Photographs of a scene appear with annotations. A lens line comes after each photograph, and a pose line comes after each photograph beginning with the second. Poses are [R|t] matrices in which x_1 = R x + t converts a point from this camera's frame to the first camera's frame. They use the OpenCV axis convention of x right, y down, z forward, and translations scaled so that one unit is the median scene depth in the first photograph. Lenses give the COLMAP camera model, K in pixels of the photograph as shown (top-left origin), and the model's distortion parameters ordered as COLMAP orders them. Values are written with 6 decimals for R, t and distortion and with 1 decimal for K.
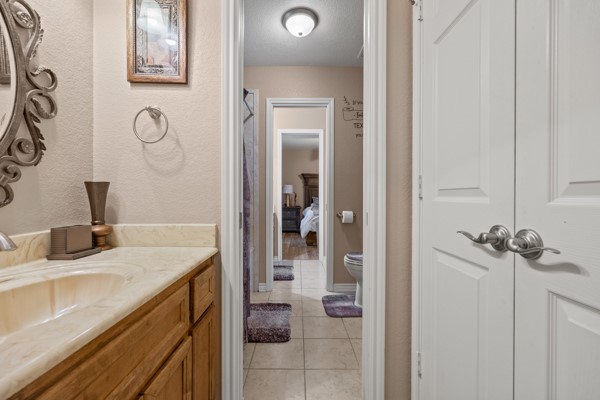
lens RADIAL K [[255.1, 0, 299.6], [0, 255.1, 198.5], [0, 0, 1]] dist [-0.016601, 0.000435]
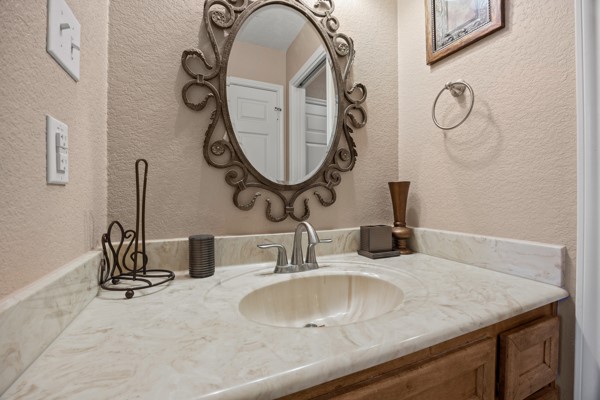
lens RADIAL K [[255.1, 0, 299.6], [0, 255.1, 198.5], [0, 0, 1]] dist [-0.016601, 0.000435]
pose [[0.398504, 0.001863, -0.917165, -0.061958], [-0.003107, 0.999995, 0.000681, -0.002319], [0.917161, 0.002578, 0.398508, 0.279540]]
